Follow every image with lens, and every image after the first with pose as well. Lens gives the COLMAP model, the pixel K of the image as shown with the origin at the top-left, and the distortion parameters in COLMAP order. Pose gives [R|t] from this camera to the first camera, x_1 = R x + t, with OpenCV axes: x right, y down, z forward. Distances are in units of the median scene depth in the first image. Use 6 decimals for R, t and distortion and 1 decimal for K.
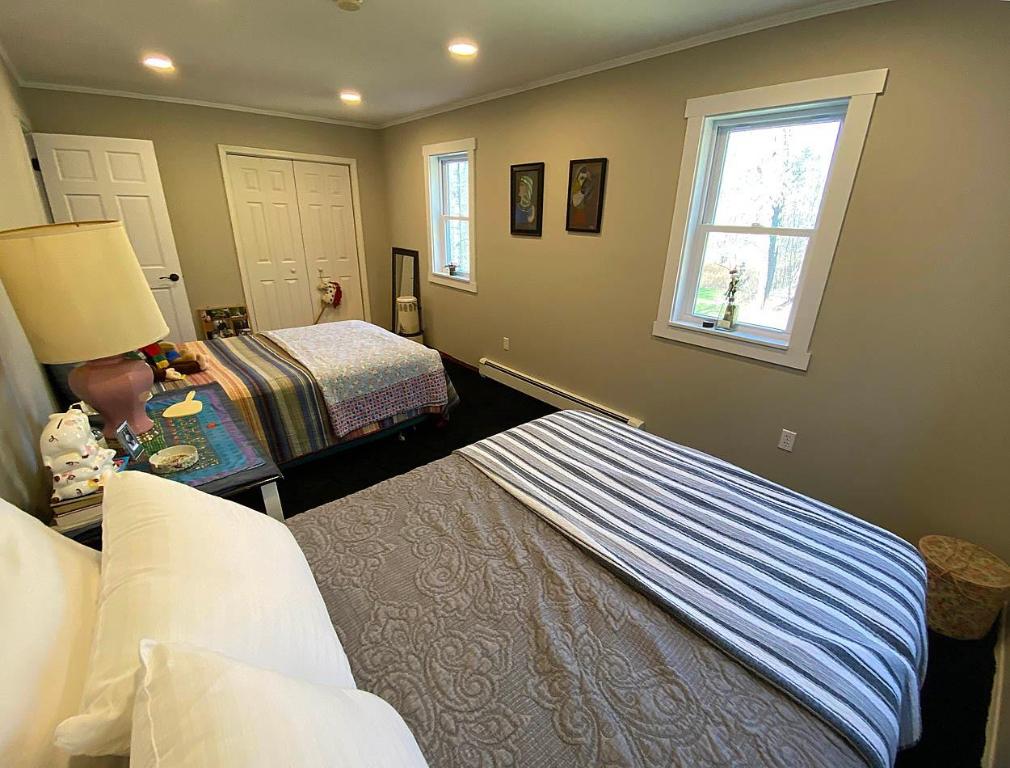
lens RADIAL K [[417.0, 0, 508.4], [0, 417.0, 389.4], [0, 0, 1]] dist [0.001793, -0.000061]
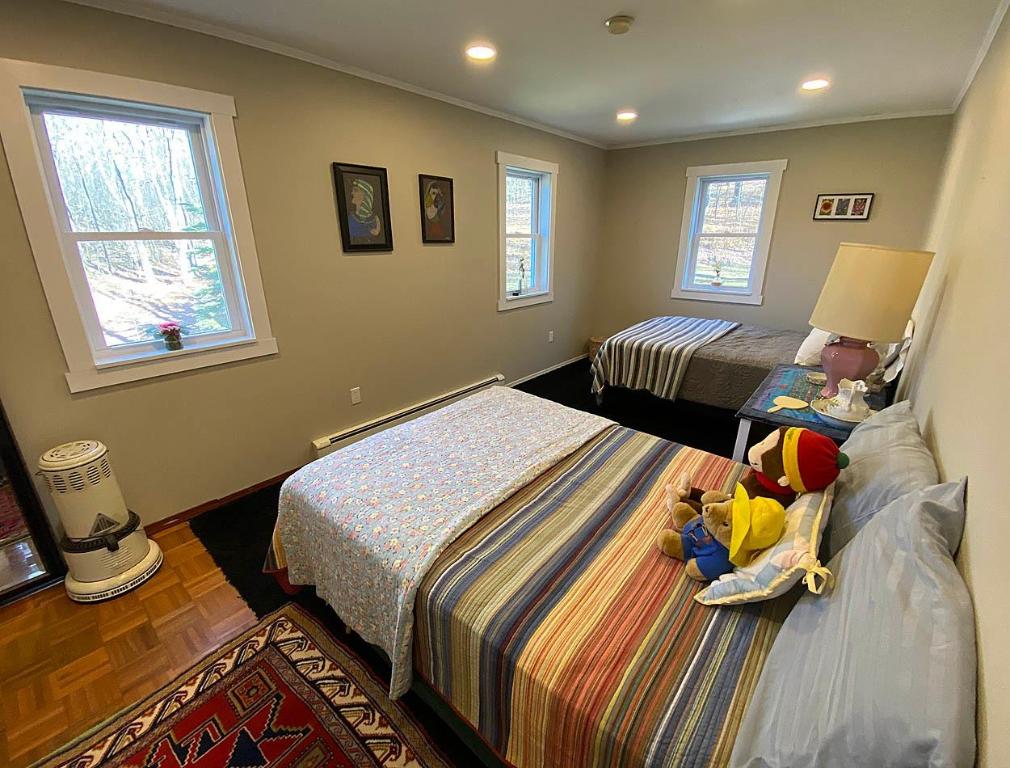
lens RADIAL K [[436.5, 0, 521.6], [0, 436.5, 381.2], [0, 0, 1]] dist [0.019035, -0.000030]
pose [[-0.148981, -0.356339, 0.922403, -1.034725], [0.356894, 0.850561, 0.386229, -0.443708], [-0.922188, 0.386741, 0.000458, 0.964196]]
